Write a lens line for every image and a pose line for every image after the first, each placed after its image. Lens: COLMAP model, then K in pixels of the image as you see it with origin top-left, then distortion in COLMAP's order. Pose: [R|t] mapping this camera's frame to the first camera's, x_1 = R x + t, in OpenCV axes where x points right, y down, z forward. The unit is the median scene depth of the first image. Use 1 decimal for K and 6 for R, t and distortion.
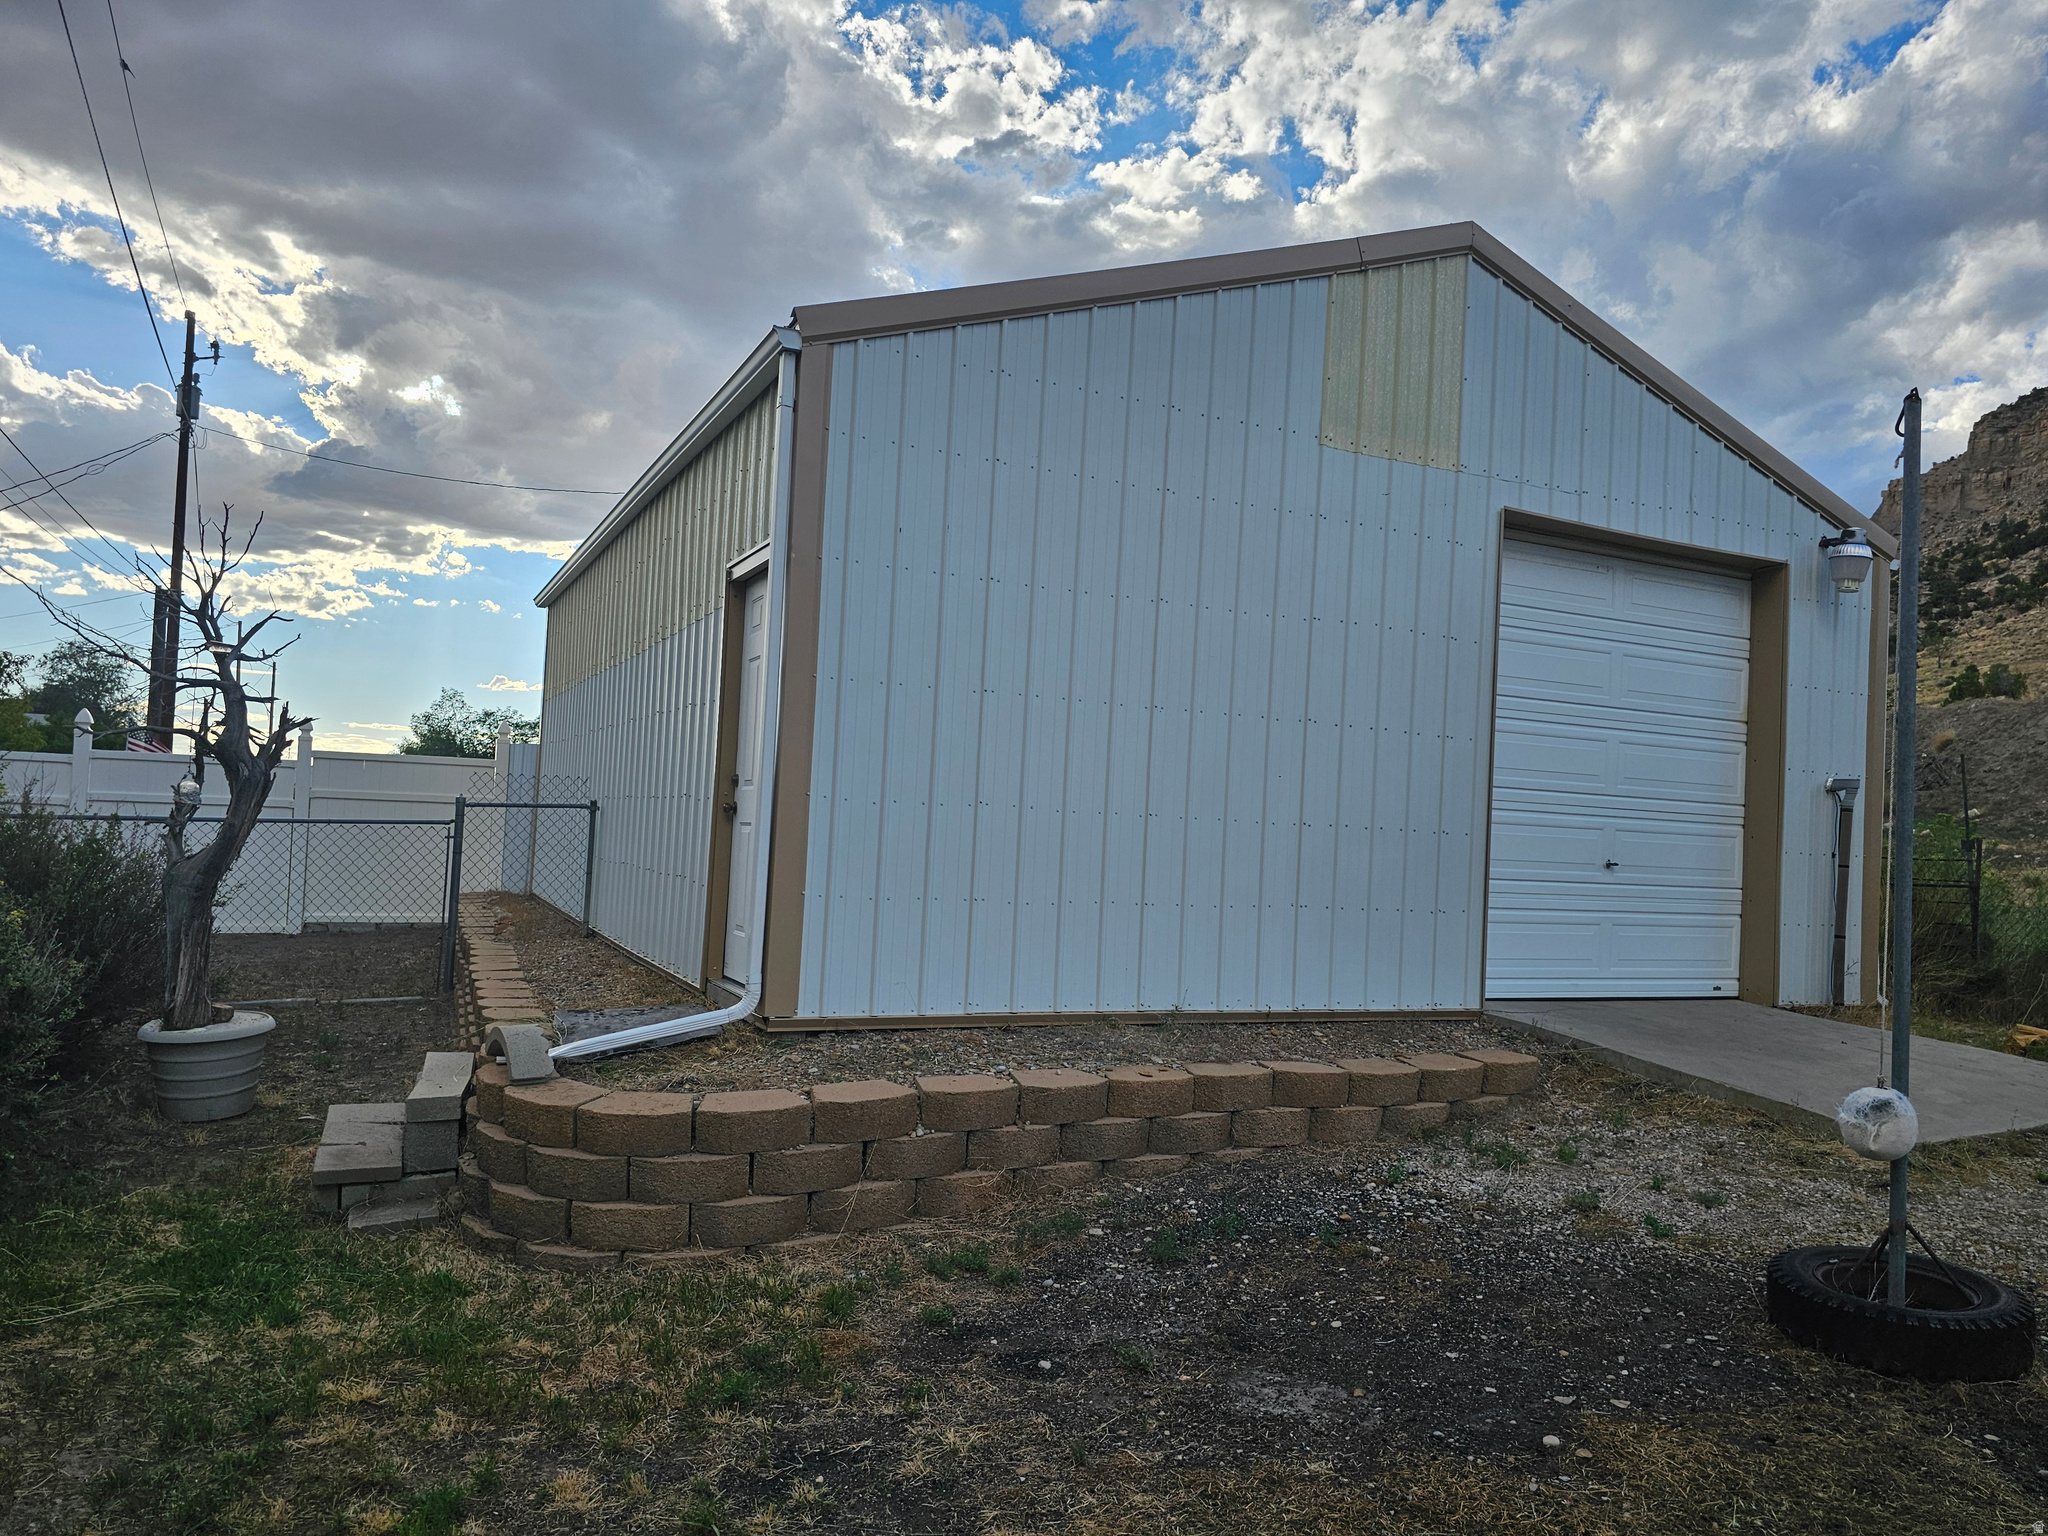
lens RADIAL K [[1370.6, 0, 1035.0], [0, 1370.6, 774.9], [0, 0, 1]] dist [0.055992, -0.052219]
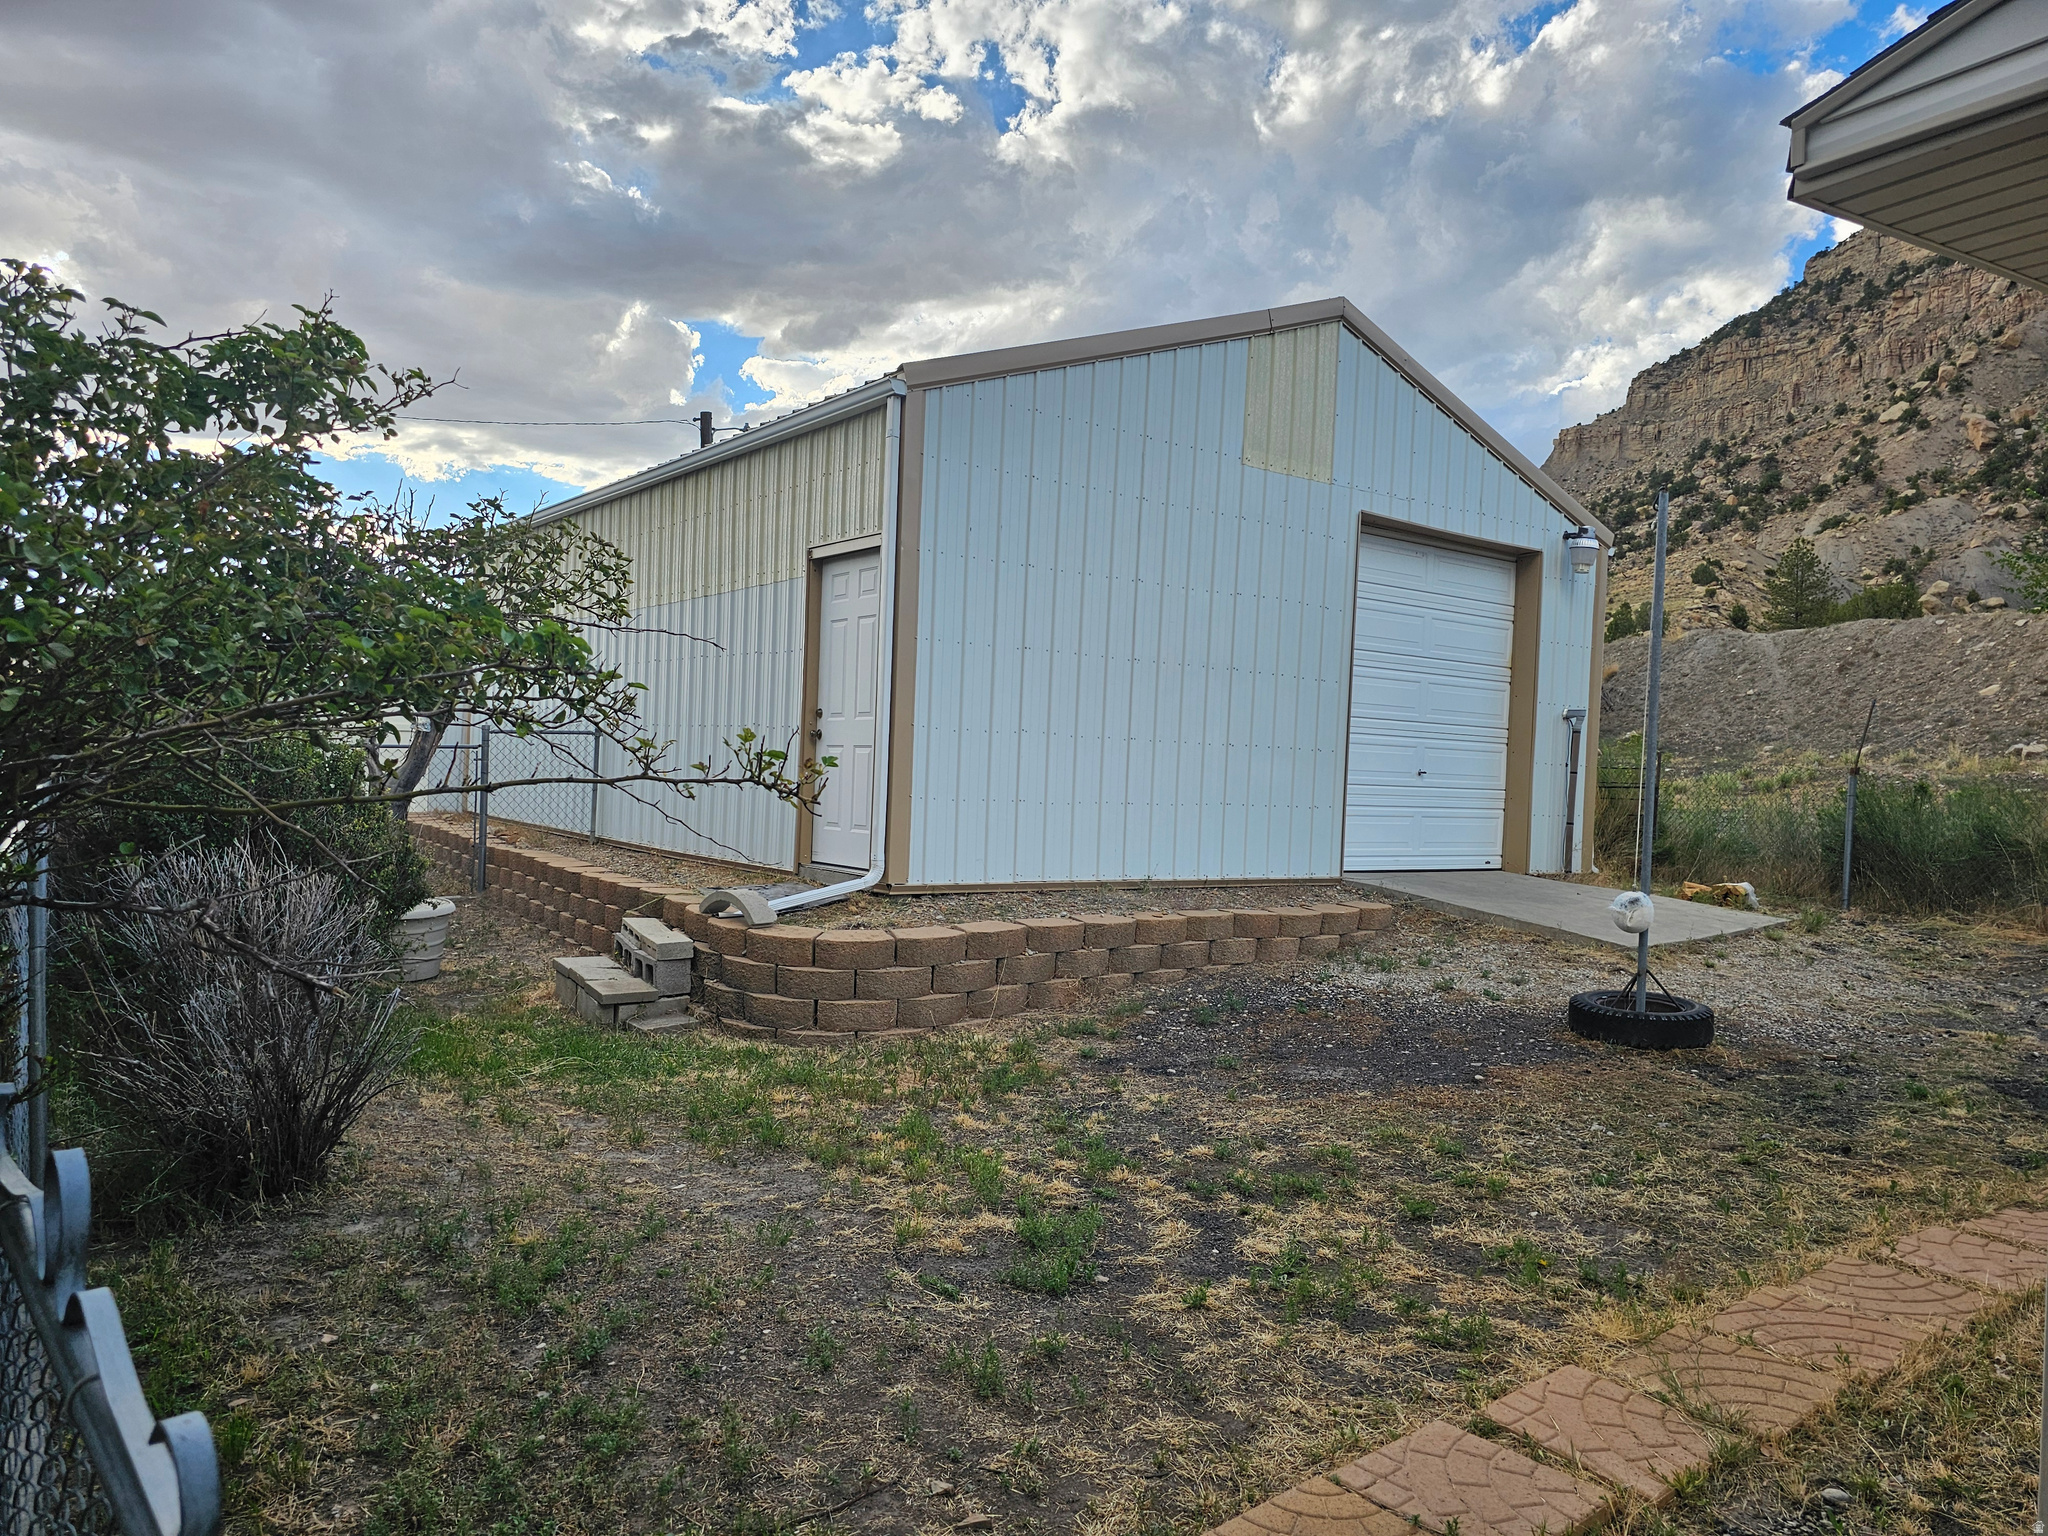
lens RADIAL K [[1370.6, 0, 1016.2], [0, 1370.6, 778.3], [0, 0, 1]] dist [0.055992, -0.052219]
pose [[0.983613, -0.009521, 0.180042, -0.270843], [-0.000615, 0.998422, 0.056158, -0.007115], [-0.180292, -0.055349, 0.982055, -0.321301]]
